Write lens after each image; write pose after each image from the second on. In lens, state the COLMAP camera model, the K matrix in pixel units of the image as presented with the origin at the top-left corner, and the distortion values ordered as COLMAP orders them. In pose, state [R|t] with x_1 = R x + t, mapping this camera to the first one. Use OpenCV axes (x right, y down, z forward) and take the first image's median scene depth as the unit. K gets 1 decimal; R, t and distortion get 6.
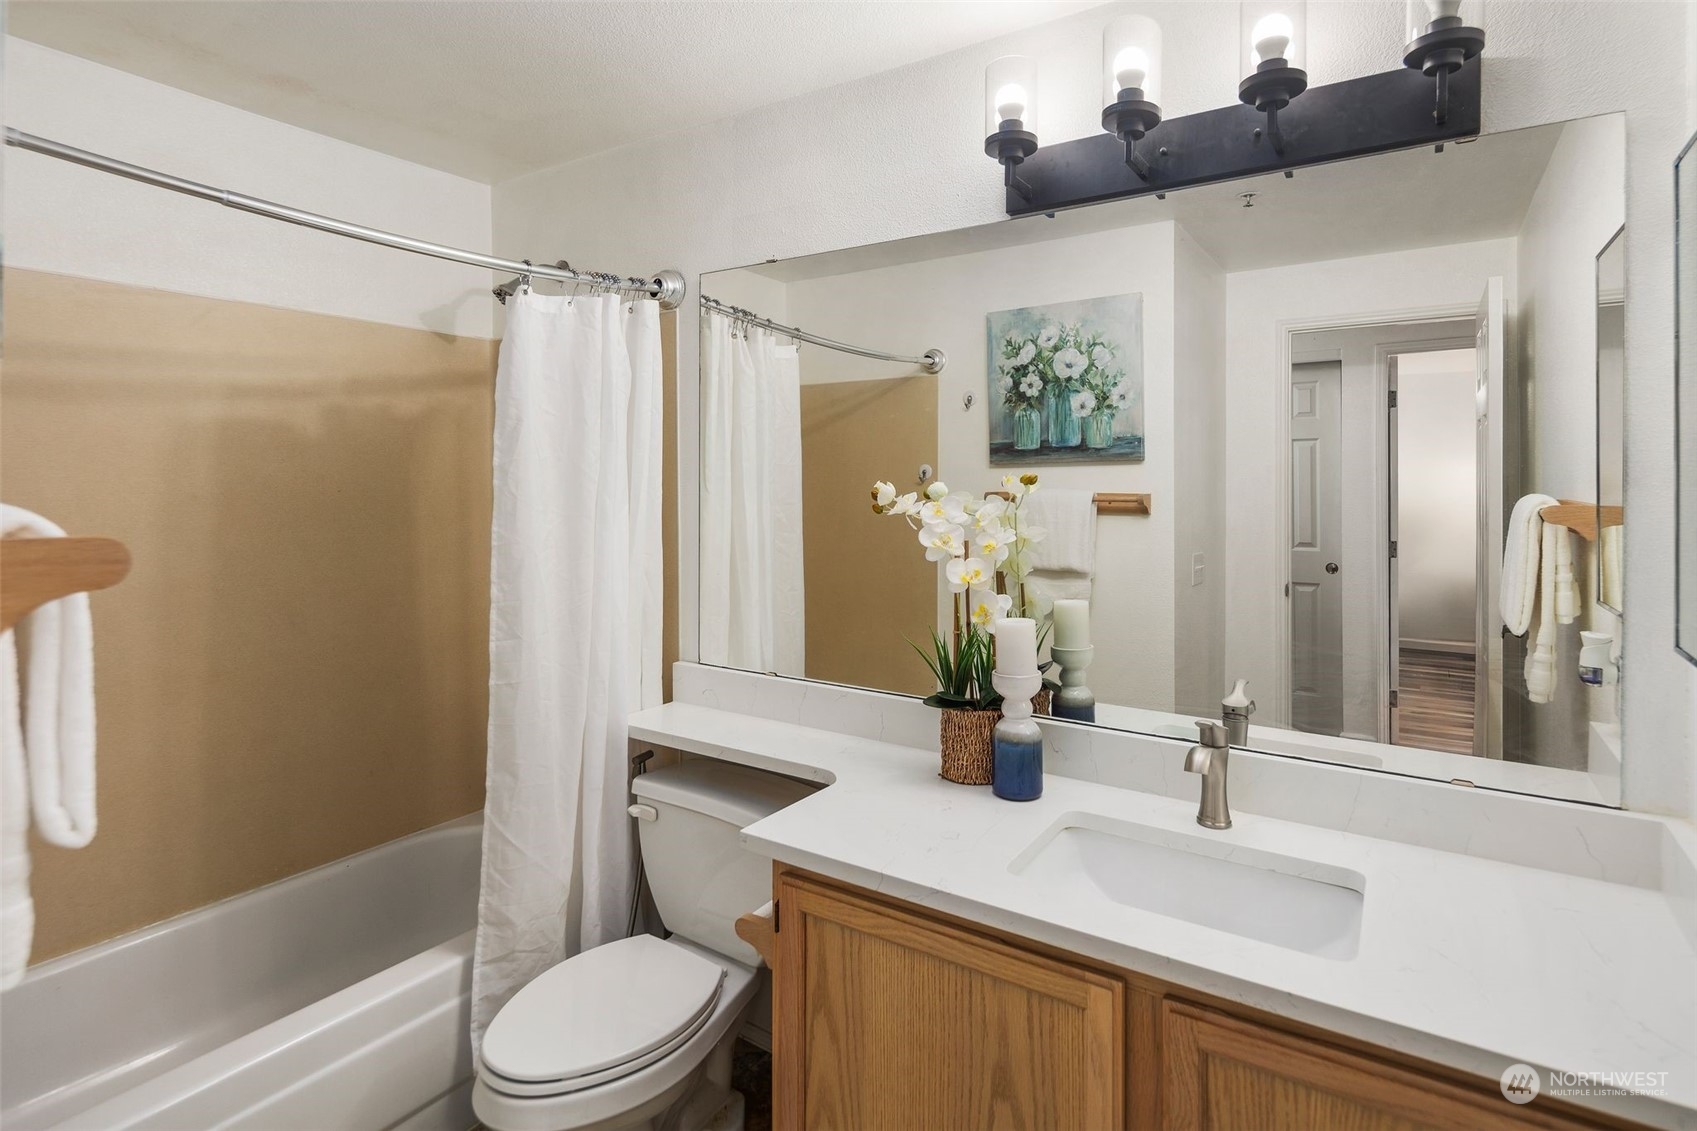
lens RADIAL K [[851.8, 0, 870.3], [0, 851.8, 485.9], [0, 0, 1]] dist [-0.003086, -0.001188]
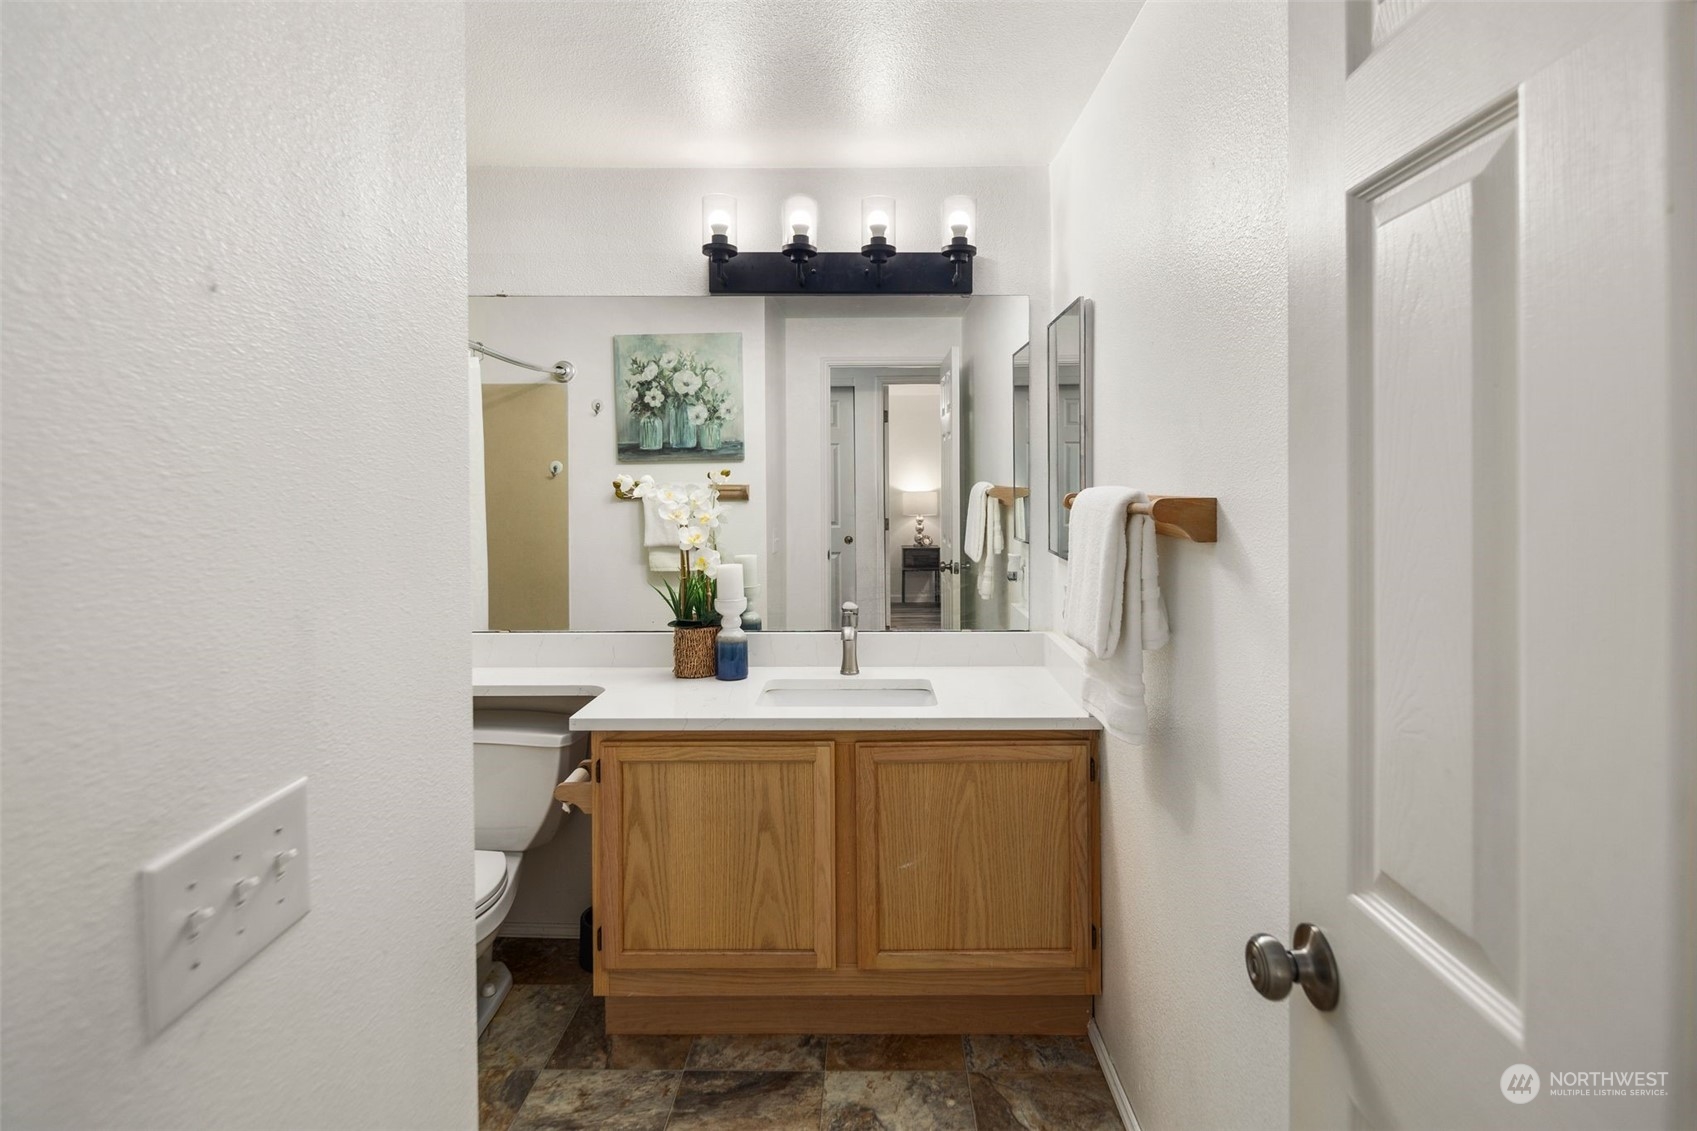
lens RADIAL K [[851.8, 0, 870.3], [0, 851.8, 485.9], [0, 0, 1]] dist [-0.003086, -0.001188]
pose [[0.839453, -0.008132, 0.543372, -0.233634], [0.005758, 0.999965, 0.006070, 0.004322], [-0.543402, -0.001967, 0.839470, -0.220671]]
